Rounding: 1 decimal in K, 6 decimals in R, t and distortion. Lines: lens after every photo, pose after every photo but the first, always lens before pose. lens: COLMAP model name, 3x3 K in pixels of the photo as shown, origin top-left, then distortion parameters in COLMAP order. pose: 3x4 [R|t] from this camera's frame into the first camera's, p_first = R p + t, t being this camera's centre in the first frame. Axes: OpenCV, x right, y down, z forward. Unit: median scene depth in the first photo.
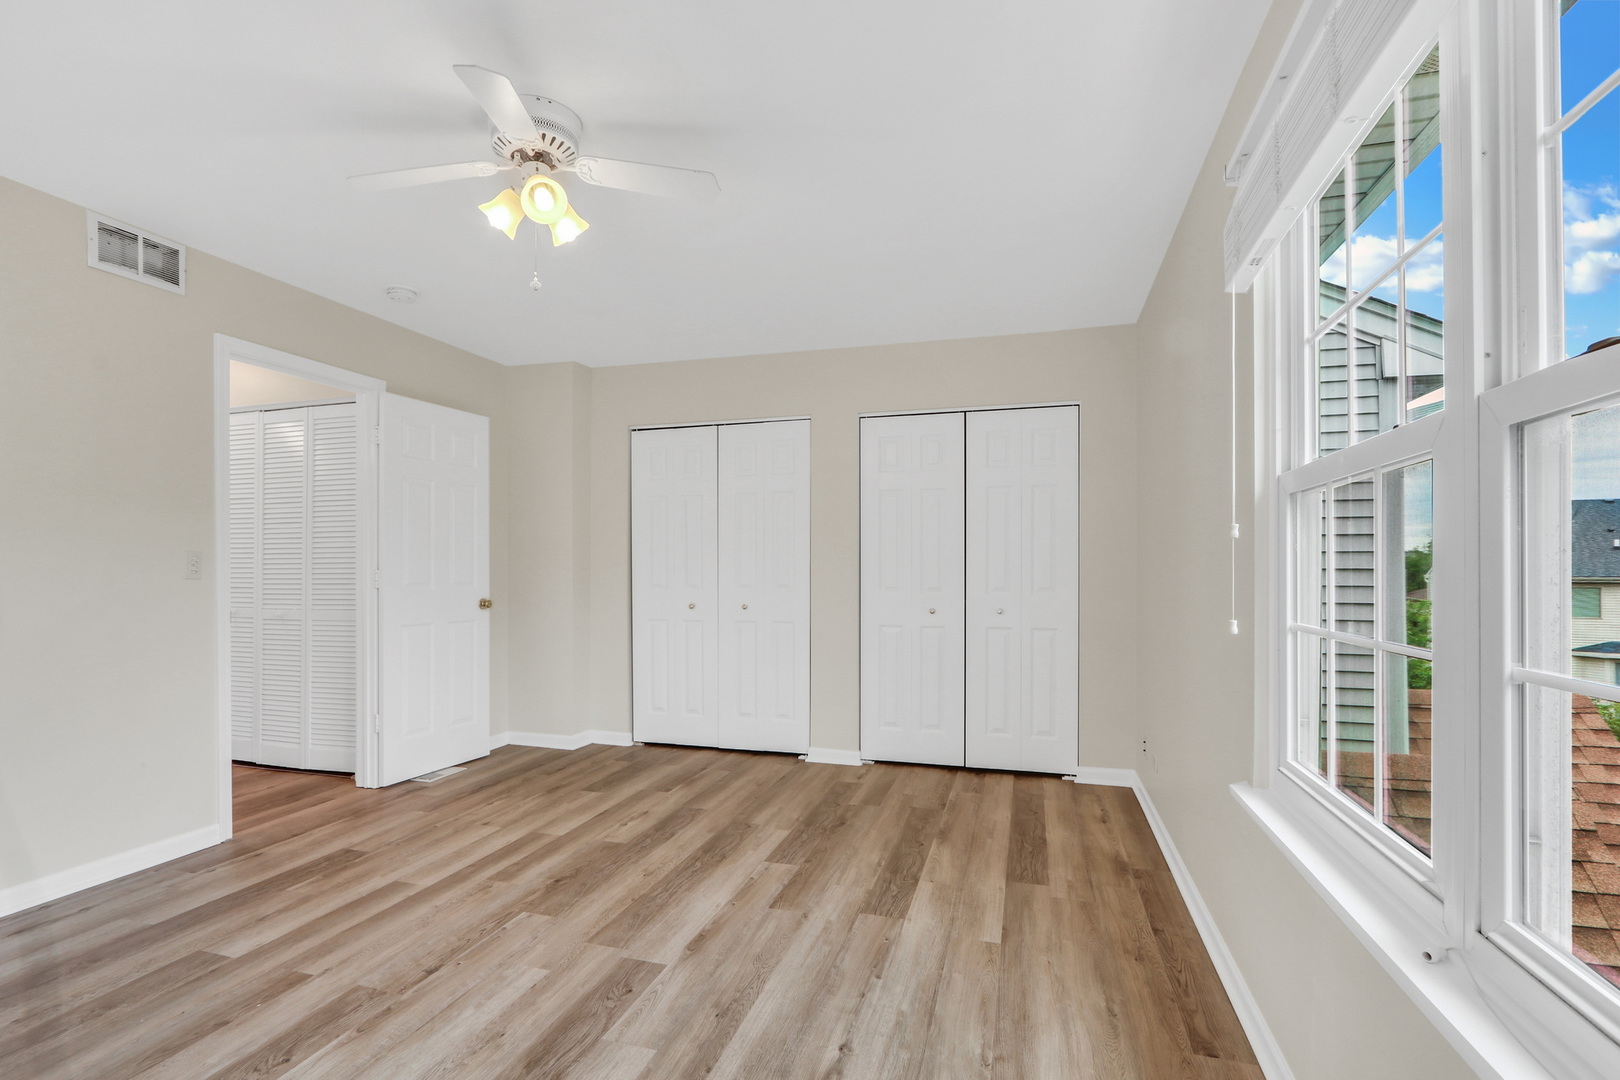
lens RADIAL K [[778.4, 0, 810.6], [0, 778.4, 556.6], [0, 0, 1]] dist [-0.015465, 0.002735]
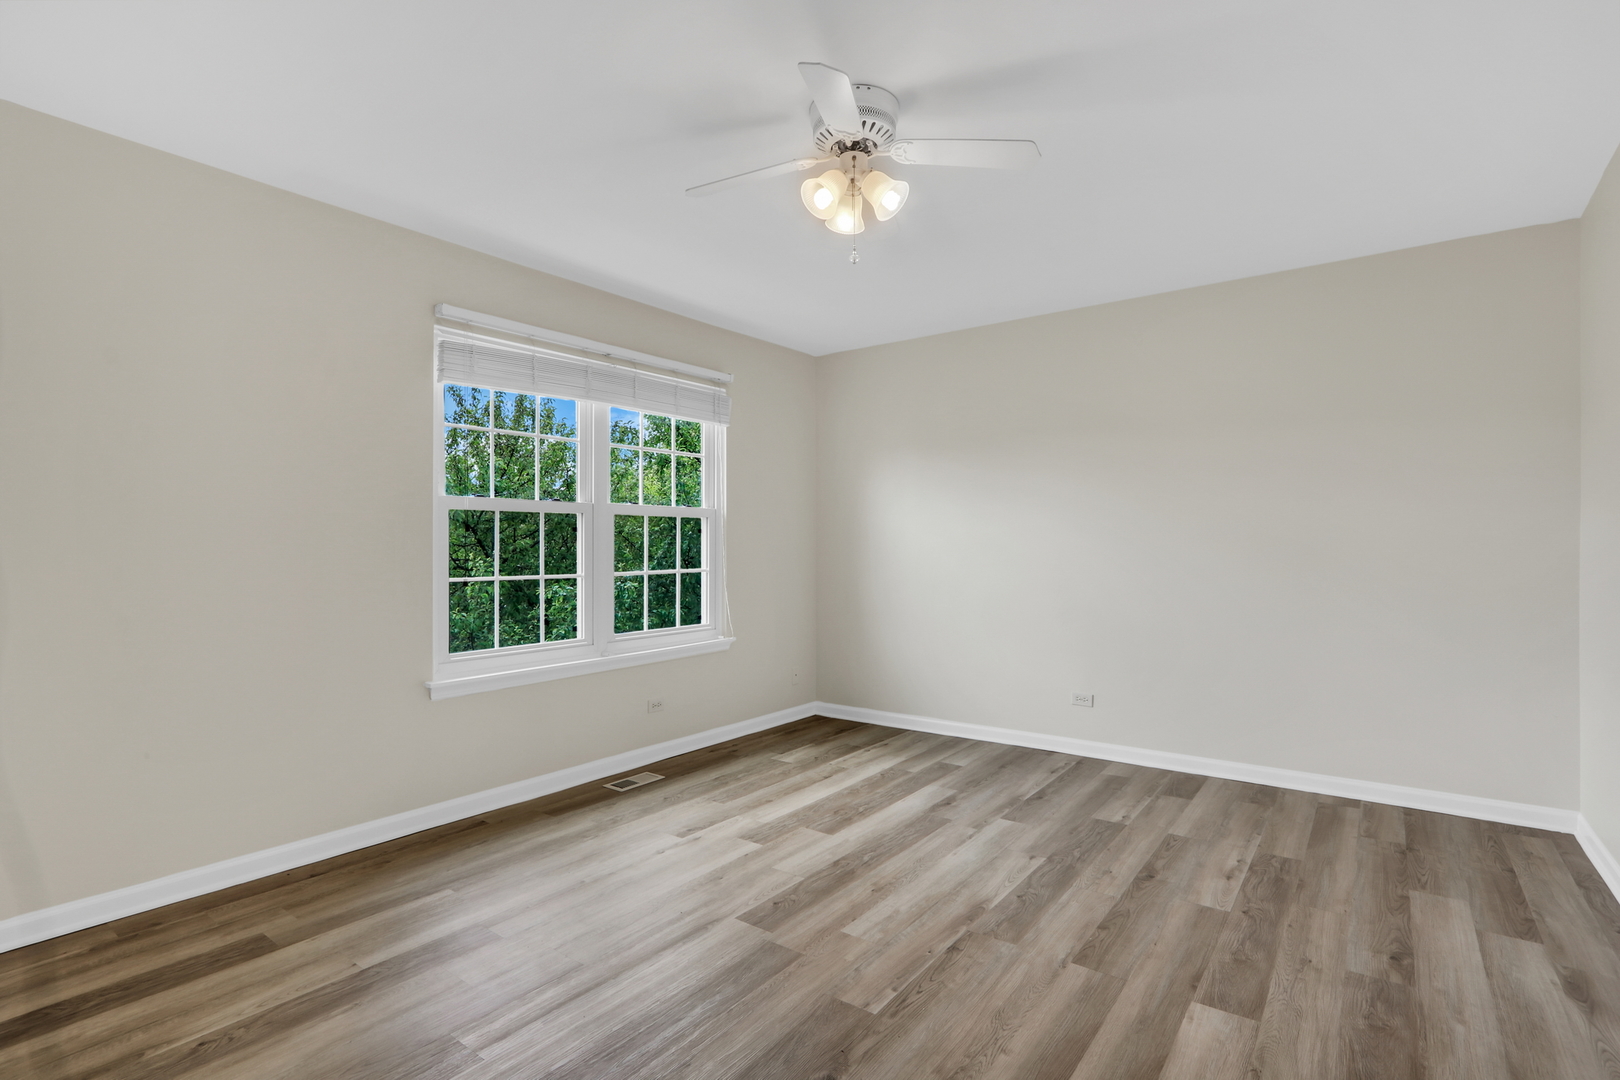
lens RADIAL K [[778.4, 0, 812.0], [0, 778.4, 541.8], [0, 0, 1]] dist [-0.015465, 0.002735]
pose [[-0.938223, 0.001944, 0.346026, -0.654620], [-0.004923, 0.999808, -0.018966, 0.031400], [-0.345997, -0.019498, -0.938033, 1.975909]]
